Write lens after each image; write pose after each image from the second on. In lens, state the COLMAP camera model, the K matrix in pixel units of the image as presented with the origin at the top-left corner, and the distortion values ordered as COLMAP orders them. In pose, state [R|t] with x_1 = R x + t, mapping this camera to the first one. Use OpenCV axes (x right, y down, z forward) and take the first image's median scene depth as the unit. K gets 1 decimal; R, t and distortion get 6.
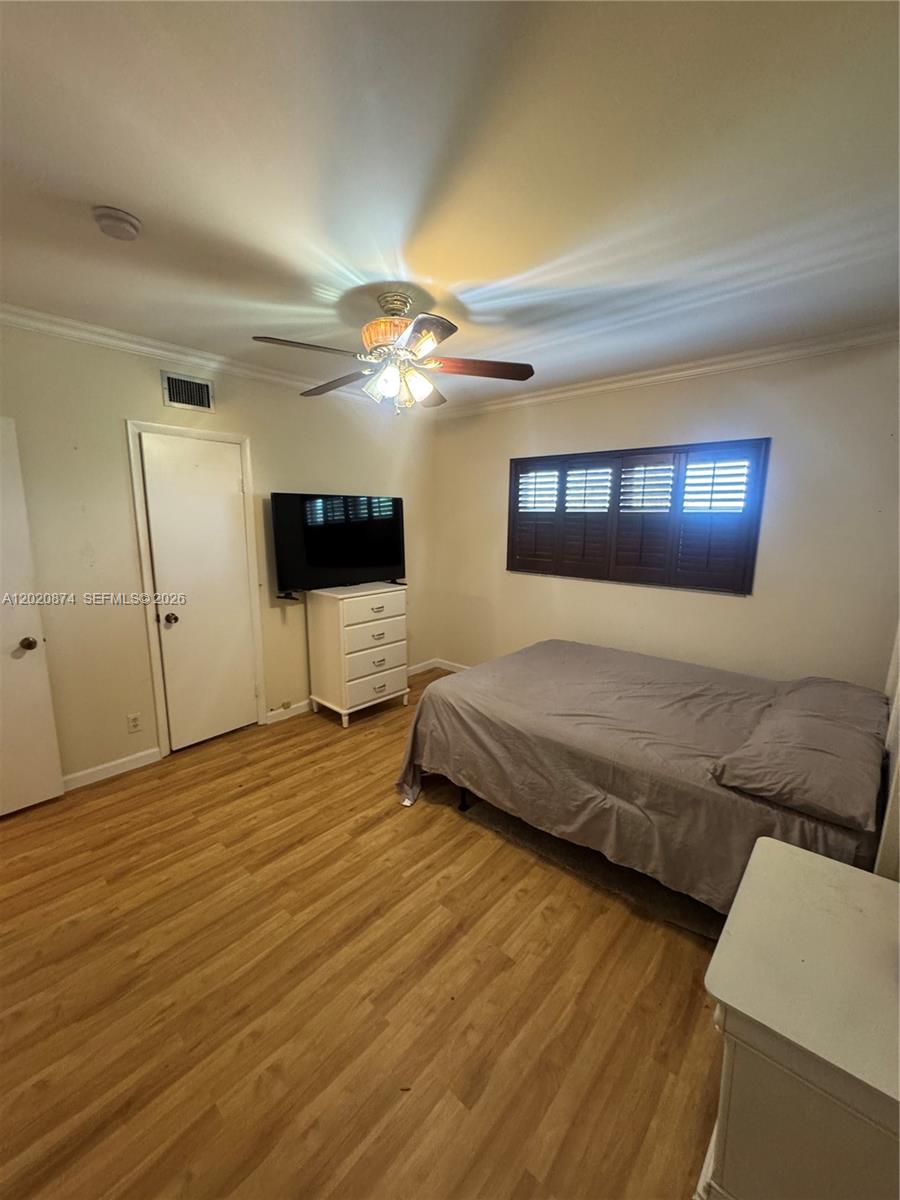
lens RADIAL K [[480.3, 0, 452.3], [0, 480.3, 600.7], [0, 0, 1]] dist [-0.004445, 0.000946]
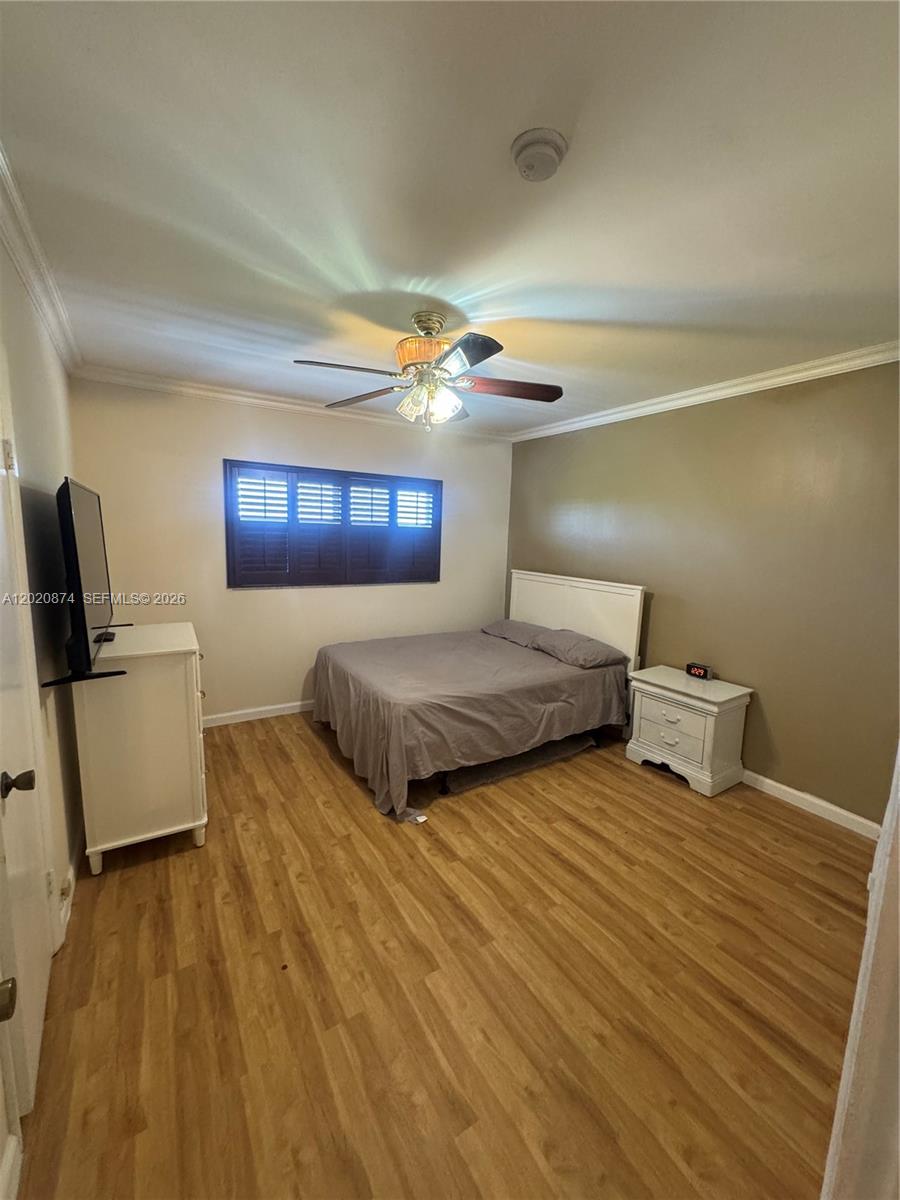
lens RADIAL K [[480.3, 0, 452.3], [0, 480.3, 600.7], [0, 0, 1]] dist [-0.004445, 0.000946]
pose [[0.271361, -0.134291, 0.953063, -1.125228], [0.137948, 0.985422, 0.099573, -0.133201], [-0.952541, 0.104453, 0.285930, 0.710541]]
